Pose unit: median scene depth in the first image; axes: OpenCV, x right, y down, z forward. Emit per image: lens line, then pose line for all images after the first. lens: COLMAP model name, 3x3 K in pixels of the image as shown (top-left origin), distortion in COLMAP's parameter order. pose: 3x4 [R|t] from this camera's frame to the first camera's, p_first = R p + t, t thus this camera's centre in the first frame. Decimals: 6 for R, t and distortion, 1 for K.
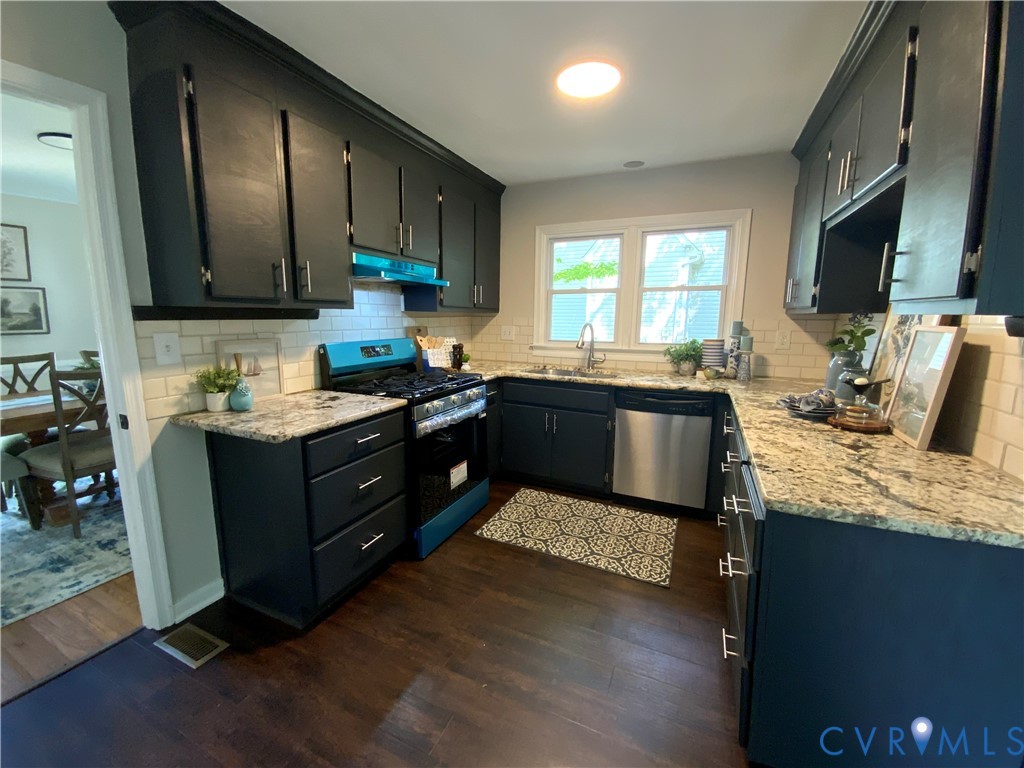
lens RADIAL K [[415.5, 0, 513.9], [0, 415.5, 382.8], [0, 0, 1]] dist [0.022937, -0.020354]
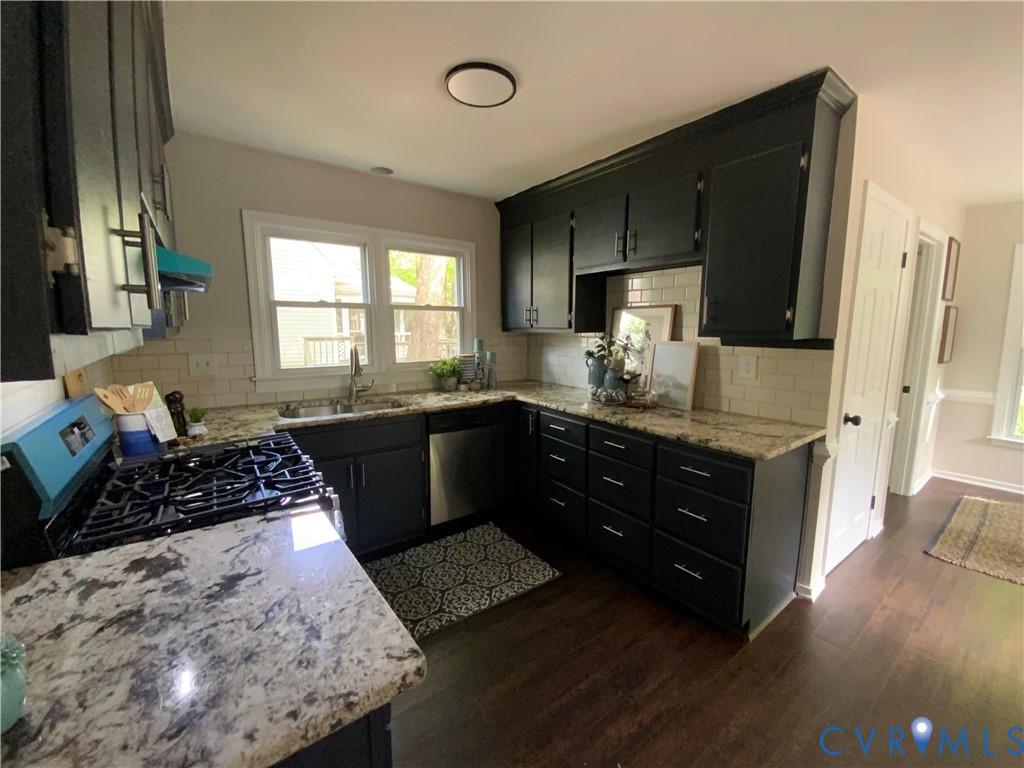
lens RADIAL K [[415.5, 0, 513.9], [0, 415.5, 382.8], [0, 0, 1]] dist [0.022937, -0.020354]
pose [[0.485076, -0.125689, 0.865392, -0.544960], [0.142547, 0.987745, 0.063558, -0.105437], [-0.862775, 0.092529, 0.497048, 0.440059]]
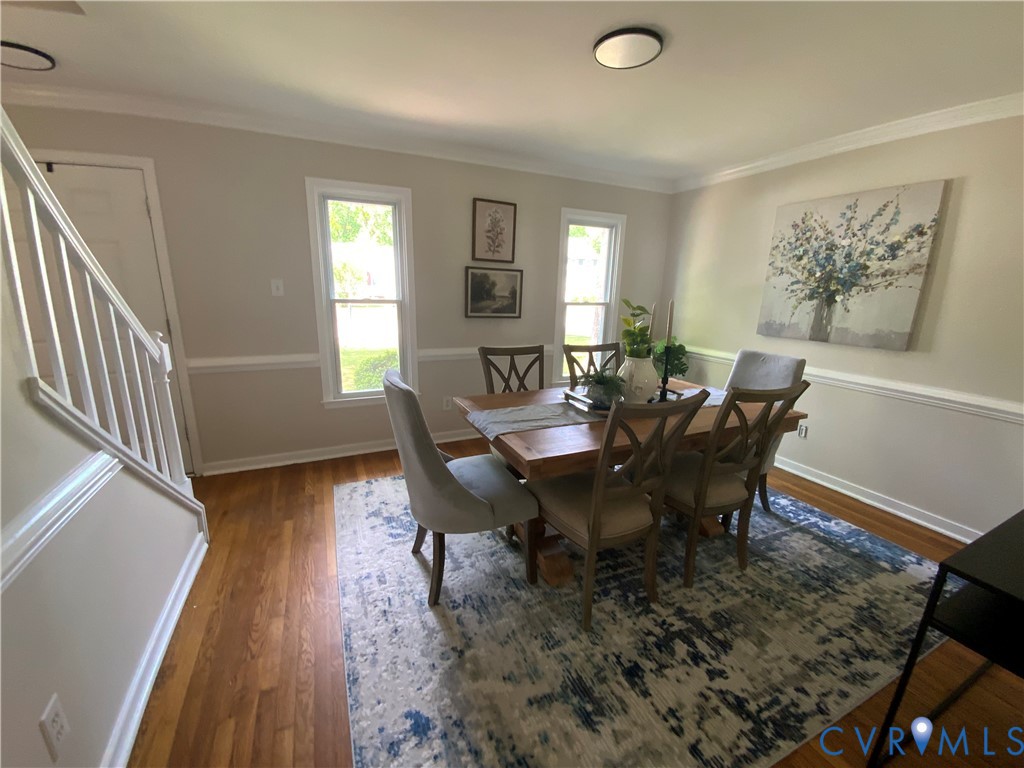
lens RADIAL K [[413.3, 0, 518.3], [0, 413.3, 386.8], [0, 0, 1]] dist [0.019689, -0.019633]
pose [[0.760561, 0.156340, -0.630163, -0.821207], [-0.121260, 0.987702, 0.098691, -0.091801], [0.637843, 0.001353, 0.770166, 0.418594]]
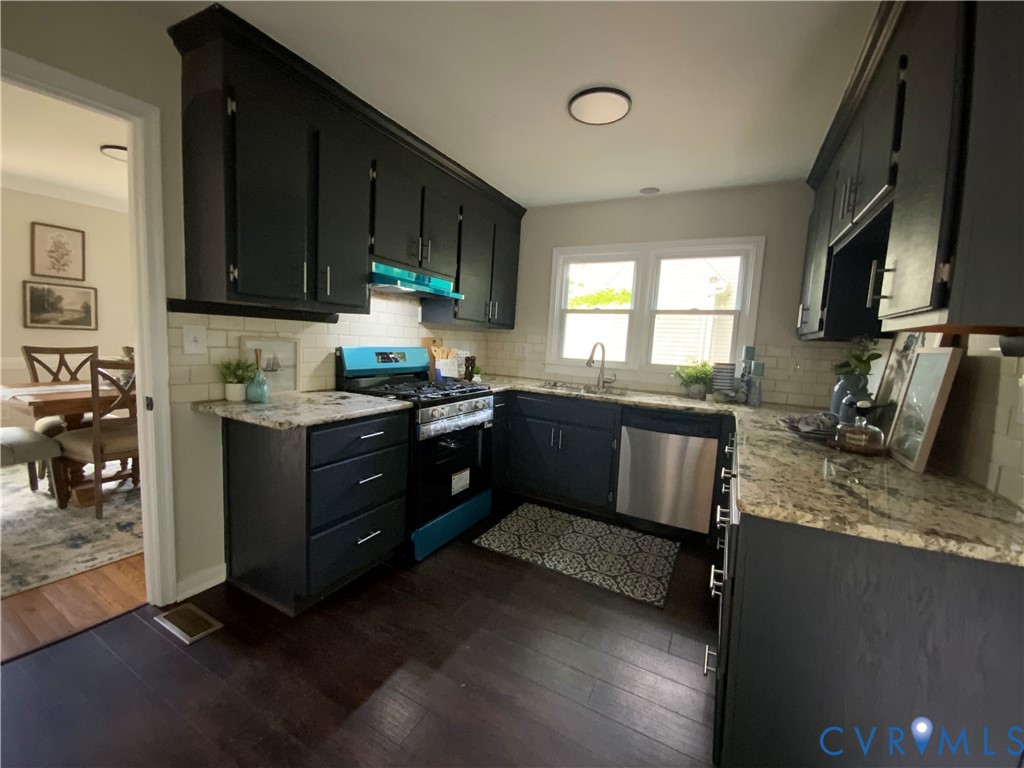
lens RADIAL K [[415.5, 0, 513.9], [0, 415.5, 382.8], [0, 0, 1]] dist [0.022937, -0.020354]
pose [[0.997103, 0.050938, -0.056481, 0.046240], [-0.054193, 0.996863, -0.057678, 0.035186], [0.053366, 0.060572, 0.996736, -0.021592]]
